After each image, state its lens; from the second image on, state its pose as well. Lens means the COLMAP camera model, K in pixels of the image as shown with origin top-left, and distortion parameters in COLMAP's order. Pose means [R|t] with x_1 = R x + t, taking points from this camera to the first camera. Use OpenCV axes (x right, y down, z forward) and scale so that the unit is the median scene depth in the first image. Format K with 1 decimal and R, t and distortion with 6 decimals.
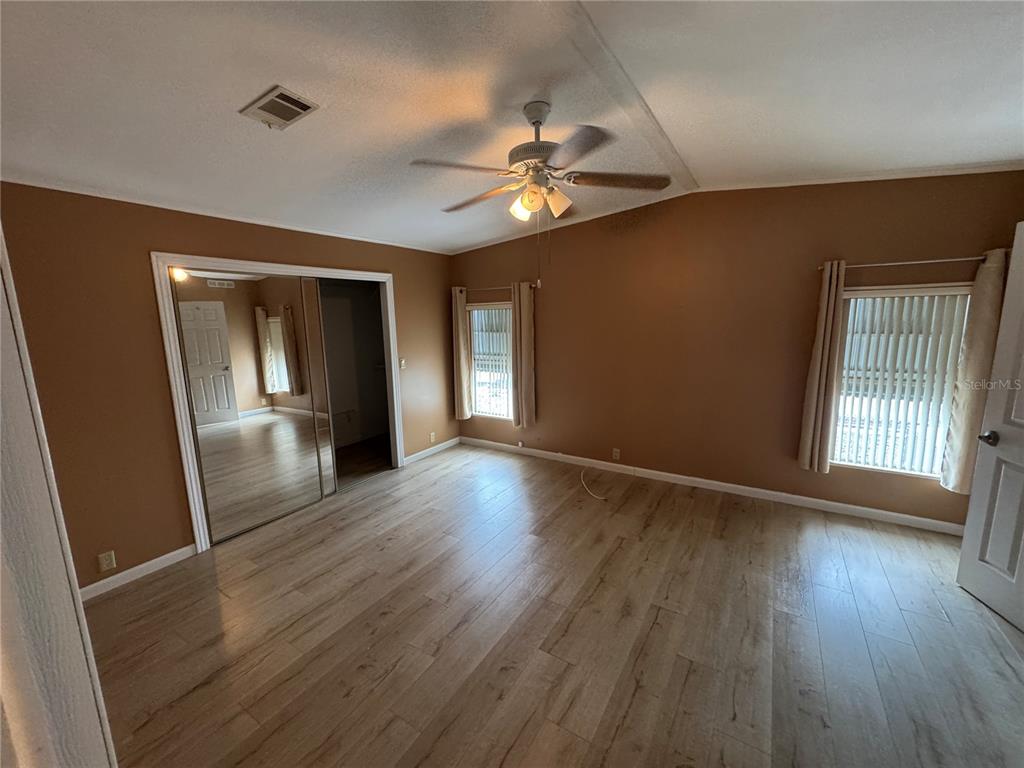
lens RADIAL K [[408.5, 0, 512.0], [0, 408.5, 384.0], [0, 0, 1]] dist [-0.004357, -0.000700]
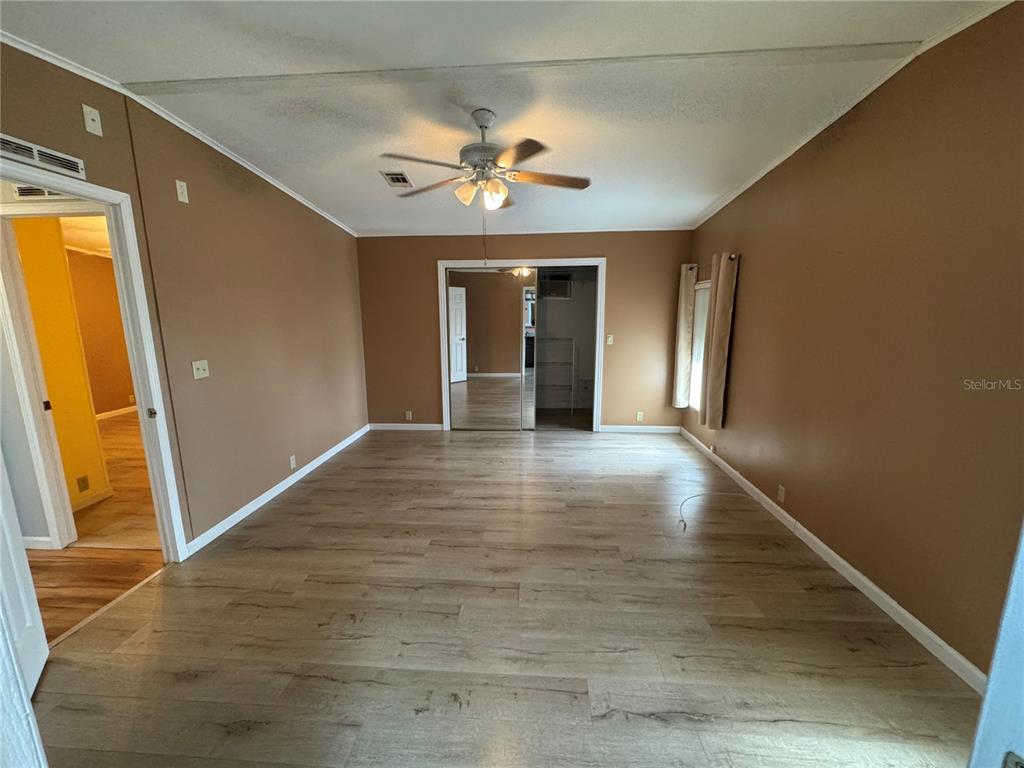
lens RADIAL K [[408.5, 0, 512.0], [0, 408.5, 384.0], [0, 0, 1]] dist [-0.004357, -0.000700]
pose [[0.475260, 0.173379, -0.862593, 0.851485], [-0.147201, 0.982242, 0.116325, -0.032963], [0.867444, 0.071690, 0.492342, 0.359988]]
